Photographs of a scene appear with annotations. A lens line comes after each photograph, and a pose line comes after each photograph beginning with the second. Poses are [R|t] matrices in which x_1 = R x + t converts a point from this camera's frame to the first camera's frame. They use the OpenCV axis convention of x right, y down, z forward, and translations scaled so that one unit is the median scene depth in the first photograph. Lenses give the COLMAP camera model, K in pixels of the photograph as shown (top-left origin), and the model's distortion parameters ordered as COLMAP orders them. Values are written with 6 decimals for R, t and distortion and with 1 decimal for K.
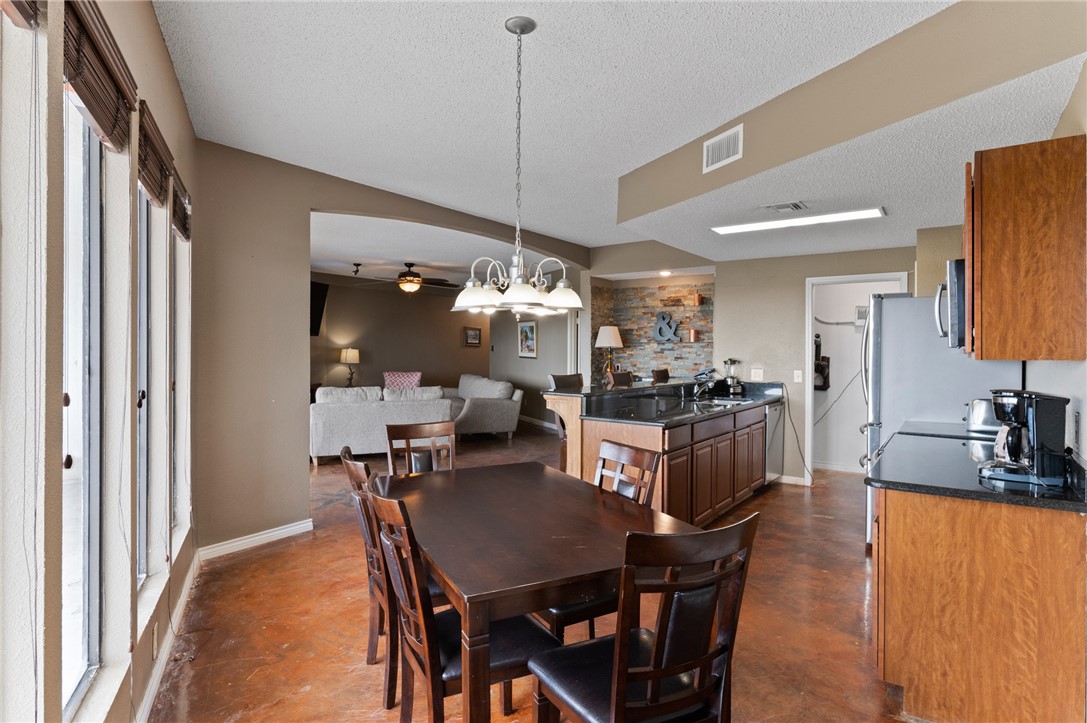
lens RADIAL K [[598.3, 0, 545.2], [0, 598.3, 349.9], [0, 0, 1]] dist [0.008803, 0.001572]
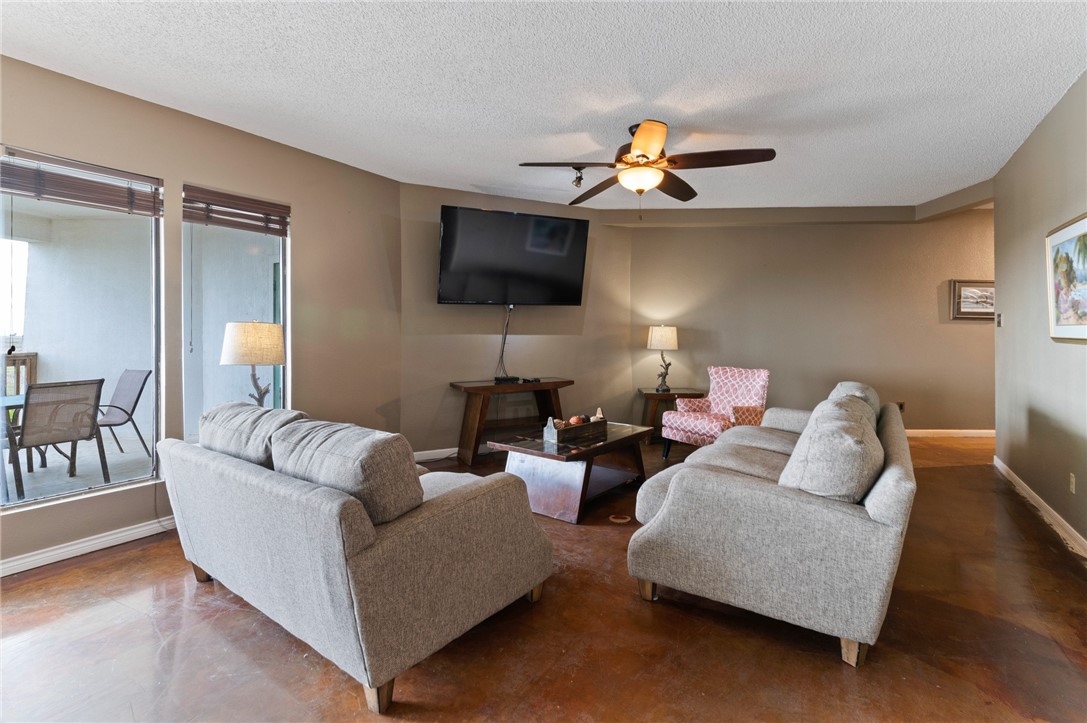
lens RADIAL K [[492.8, 0, 557.6], [0, 492.8, 331.8], [0, 0, 1]] dist [0.008143, -0.002327]
pose [[0.543590, -0.012675, -0.839255, 0.055431], [0.002952, 0.999909, -0.013189, 0.014658], [0.839346, 0.004692, 0.543578, 0.891616]]
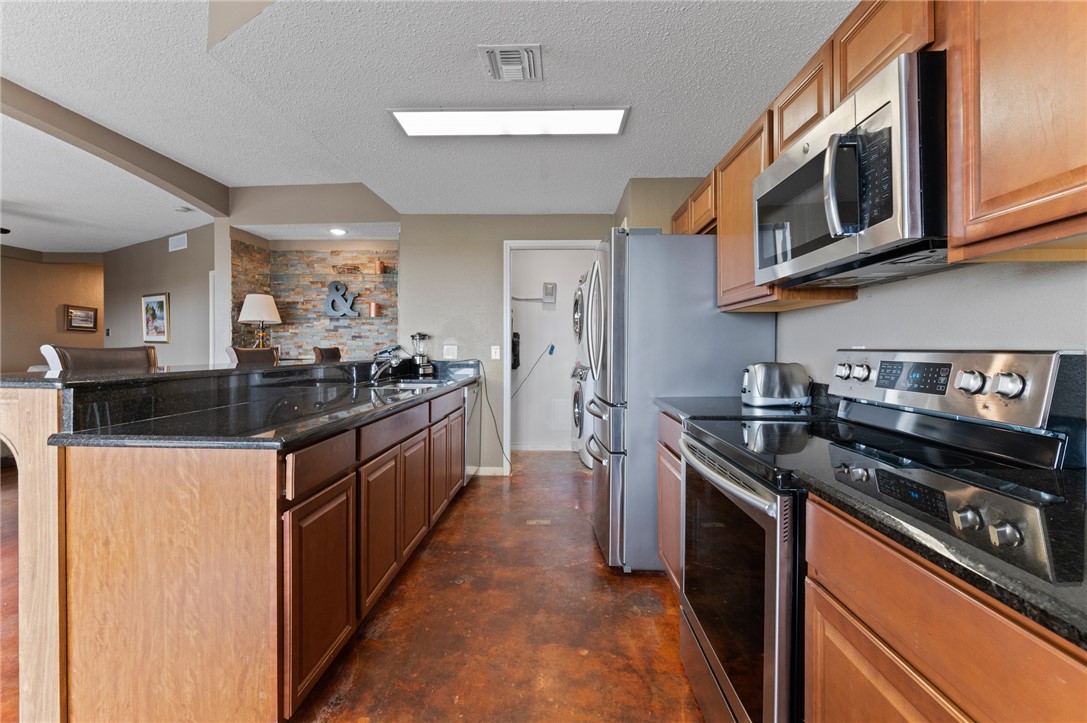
lens RADIAL K [[469.2, 0, 549.3], [0, 469.2, 348.7], [0, 0, 1]] dist [0.000045, -0.001389]
pose [[0.833519, -0.005196, 0.552467, 0.083467], [0.002948, 0.999983, 0.004958, 0.027428], [-0.552483, -0.002504, 0.833520, 0.297049]]
